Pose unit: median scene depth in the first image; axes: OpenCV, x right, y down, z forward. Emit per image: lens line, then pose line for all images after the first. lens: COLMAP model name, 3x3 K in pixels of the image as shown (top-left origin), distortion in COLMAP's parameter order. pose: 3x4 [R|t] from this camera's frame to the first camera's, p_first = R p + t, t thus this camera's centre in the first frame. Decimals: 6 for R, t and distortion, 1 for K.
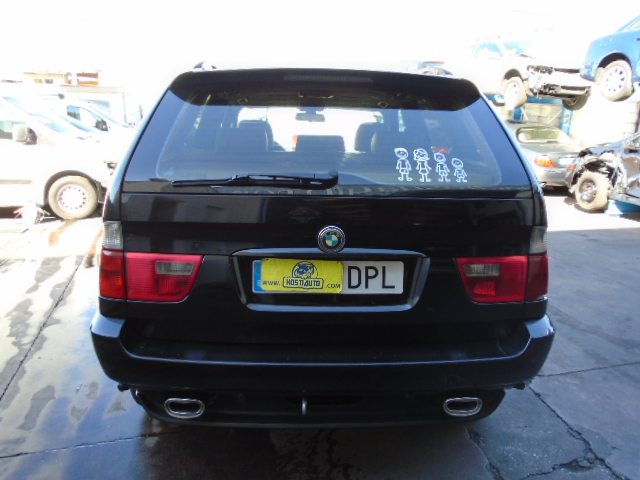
lens RADIAL K [[490.5, 0, 319.8], [0, 490.5, 236.9], [0, 0, 1]] dist [-0.006445, 0.001493]
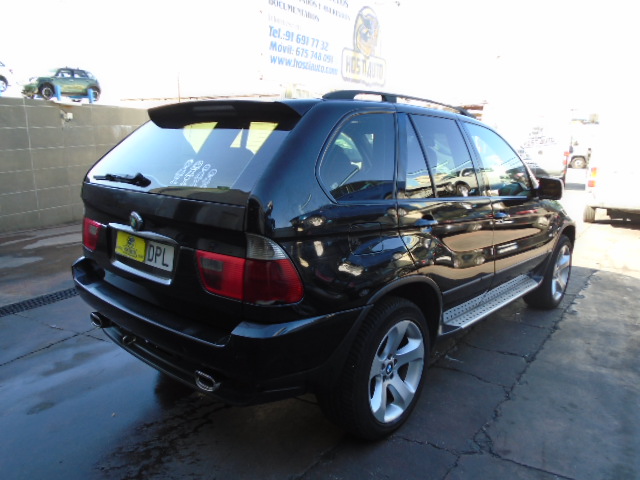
lens RADIAL K [[490.5, 0, 319.8], [0, 490.5, 236.9], [0, 0, 1]] dist [-0.006445, 0.001493]
pose [[0.720466, 0.126732, -0.681813, 0.971616], [-0.166643, 0.985991, 0.007181, -0.035956], [0.673171, 0.108446, 0.731492, 0.233360]]
